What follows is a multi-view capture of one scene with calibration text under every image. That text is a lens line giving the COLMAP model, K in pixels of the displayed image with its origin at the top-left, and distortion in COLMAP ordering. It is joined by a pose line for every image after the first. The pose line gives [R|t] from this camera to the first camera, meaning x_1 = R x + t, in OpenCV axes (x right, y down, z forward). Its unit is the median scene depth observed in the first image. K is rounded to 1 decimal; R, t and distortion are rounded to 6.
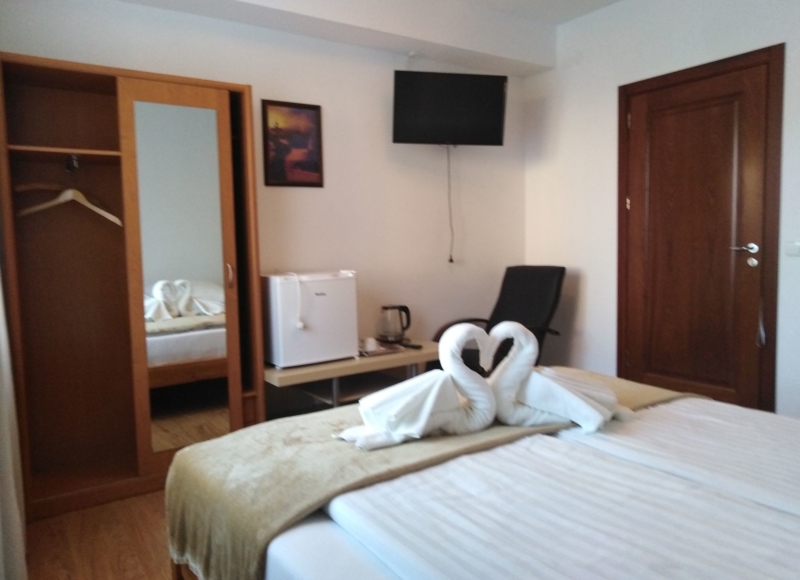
lens RADIAL K [[597.4, 0, 401.1], [0, 597.4, 277.0], [0, 0, 1]] dist [-0.001089, -0.000271]
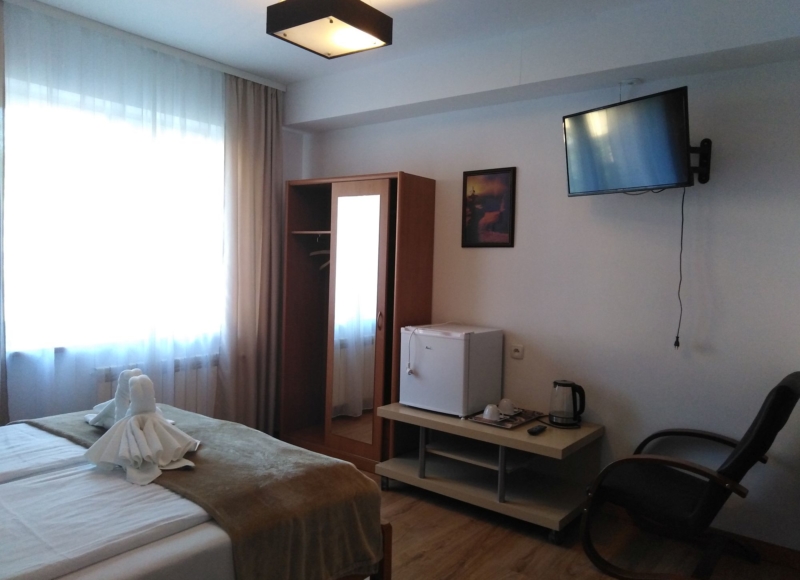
lens RADIAL K [[597.4, 0, 401.1], [0, 597.4, 277.0], [0, 0, 1]] dist [-0.001089, -0.000271]
pose [[0.295901, 0.043099, -0.954246, 0.797524], [-0.101720, 0.994723, 0.013385, -0.098896], [0.949787, 0.093105, 0.298724, 0.548183]]
